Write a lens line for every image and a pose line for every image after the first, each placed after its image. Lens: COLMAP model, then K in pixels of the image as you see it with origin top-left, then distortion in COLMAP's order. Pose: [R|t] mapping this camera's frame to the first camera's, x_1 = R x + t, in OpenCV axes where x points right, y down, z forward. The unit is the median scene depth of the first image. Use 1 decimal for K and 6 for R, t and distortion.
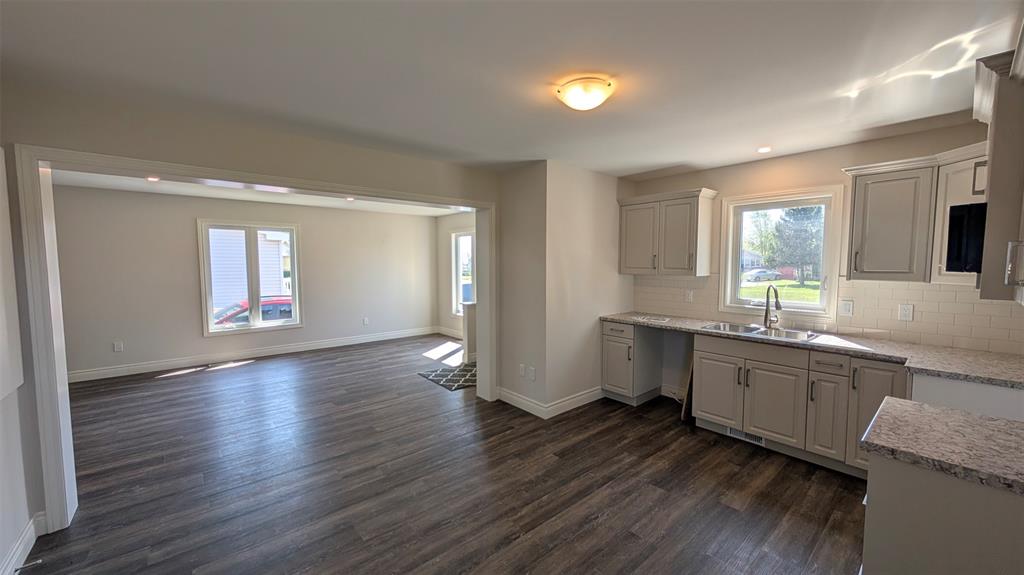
lens RADIAL K [[384.7, 0, 512.5], [0, 384.7, 287.4], [0, 0, 1]] dist [0.001594, 0.000140]
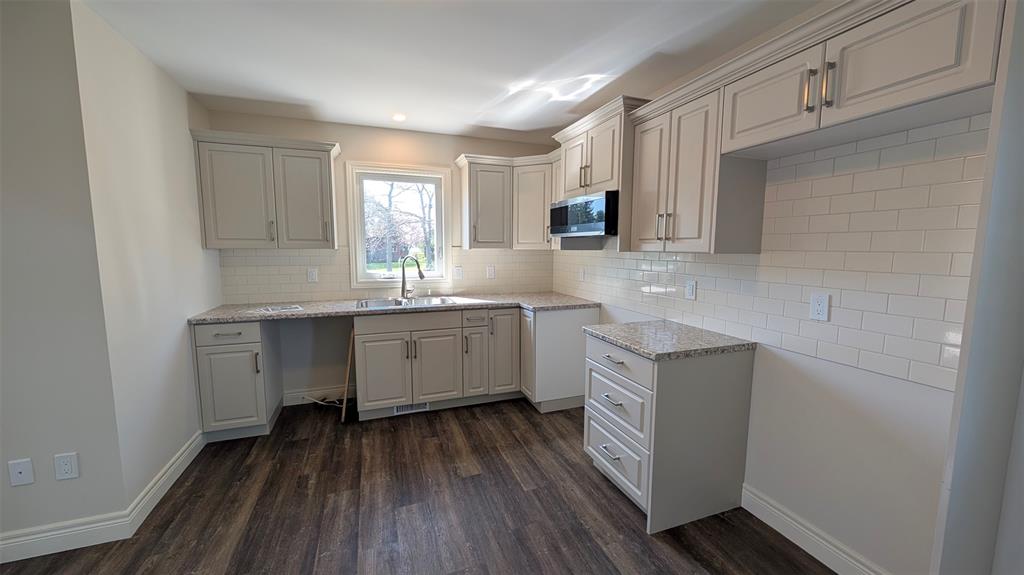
lens RADIAL K [[384.7, 0, 512.5], [0, 384.7, 287.4], [0, 0, 1]] dist [0.001594, 0.000140]
pose [[0.346025, -0.099078, 0.932979, -0.194360], [0.060593, 0.994692, 0.083159, 0.007983], [-0.936267, 0.027757, 0.350192, 0.380634]]
